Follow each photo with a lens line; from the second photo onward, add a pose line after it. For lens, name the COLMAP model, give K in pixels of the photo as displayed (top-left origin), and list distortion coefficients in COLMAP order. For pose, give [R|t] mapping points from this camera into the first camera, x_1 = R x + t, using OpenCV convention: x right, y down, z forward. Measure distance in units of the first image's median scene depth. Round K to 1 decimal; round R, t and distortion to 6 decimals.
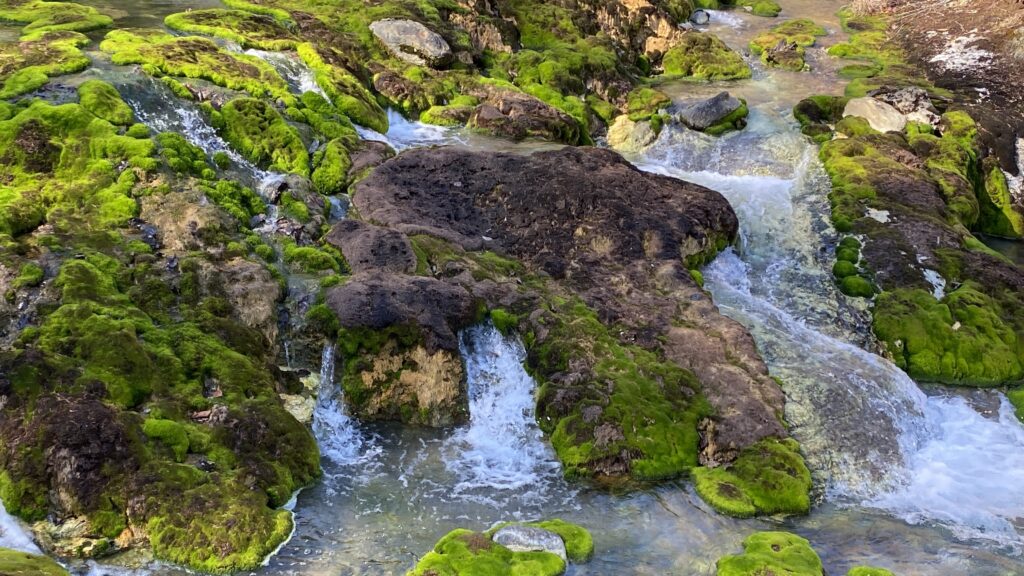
lens RADIAL K [[1394.8, 0, 512.0], [0, 1394.8, 288.0], [0, 0, 1]] dist [0.153431, -0.600156]
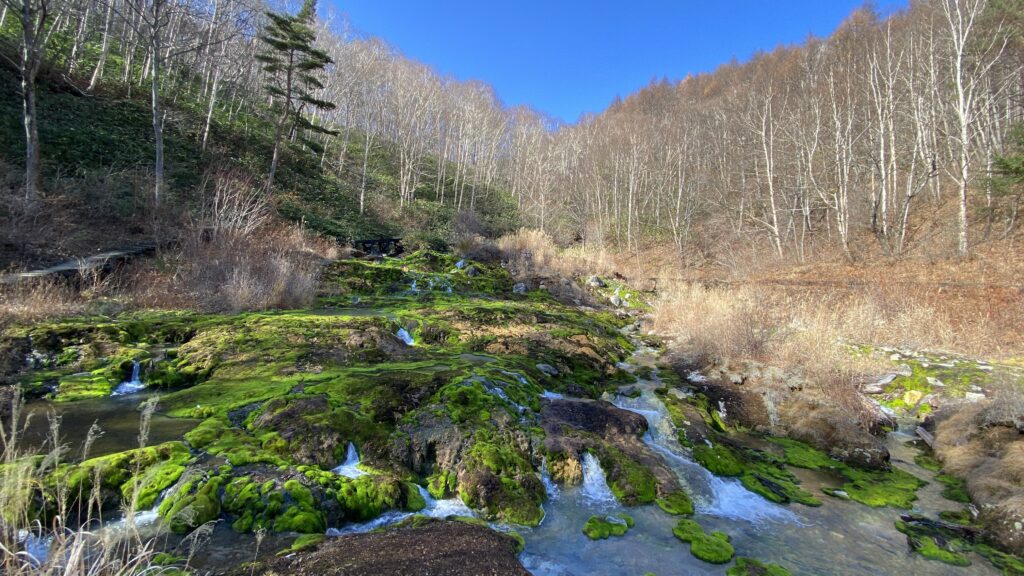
lens RADIAL K [[413.1, 0, 512.0], [0, 413.1, 288.0], [0, 0, 1]] dist [0.027173, -0.023989]
pose [[0.998942, 0.005022, -0.045718, -0.163199], [-0.020989, 0.934249, -0.356004, 0.015732], [0.040924, 0.356587, 0.933365, -0.130340]]
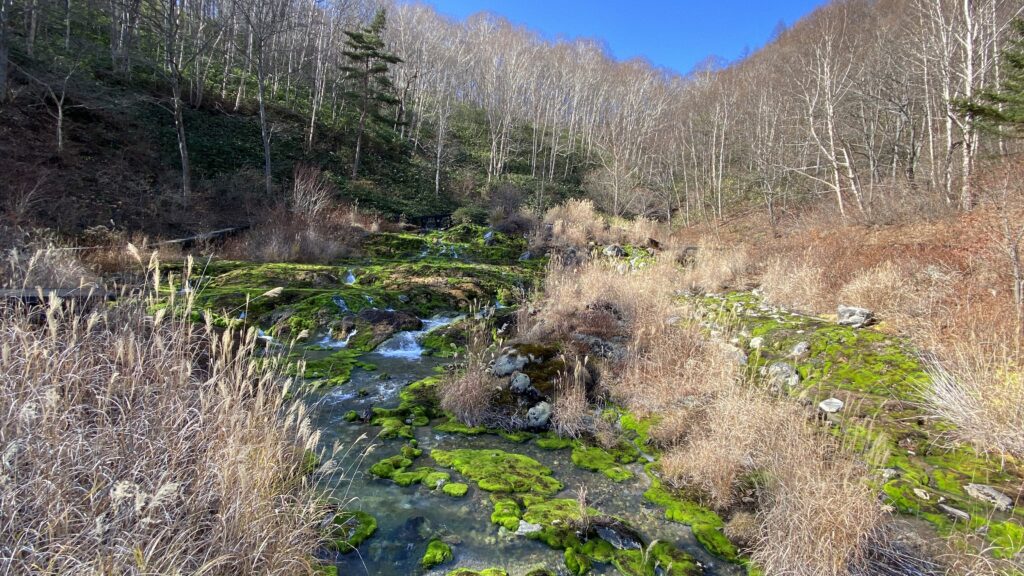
lens RADIAL K [[459.0, 0, 512.0], [0, 459.0, 288.0], [0, 0, 1]] dist [0.104498, -0.108880]
pose [[0.923664, 0.030274, -0.382006, 1.168636], [-0.147515, 0.948143, -0.281539, 0.284290], [0.353673, 0.316399, 0.880232, -0.611206]]
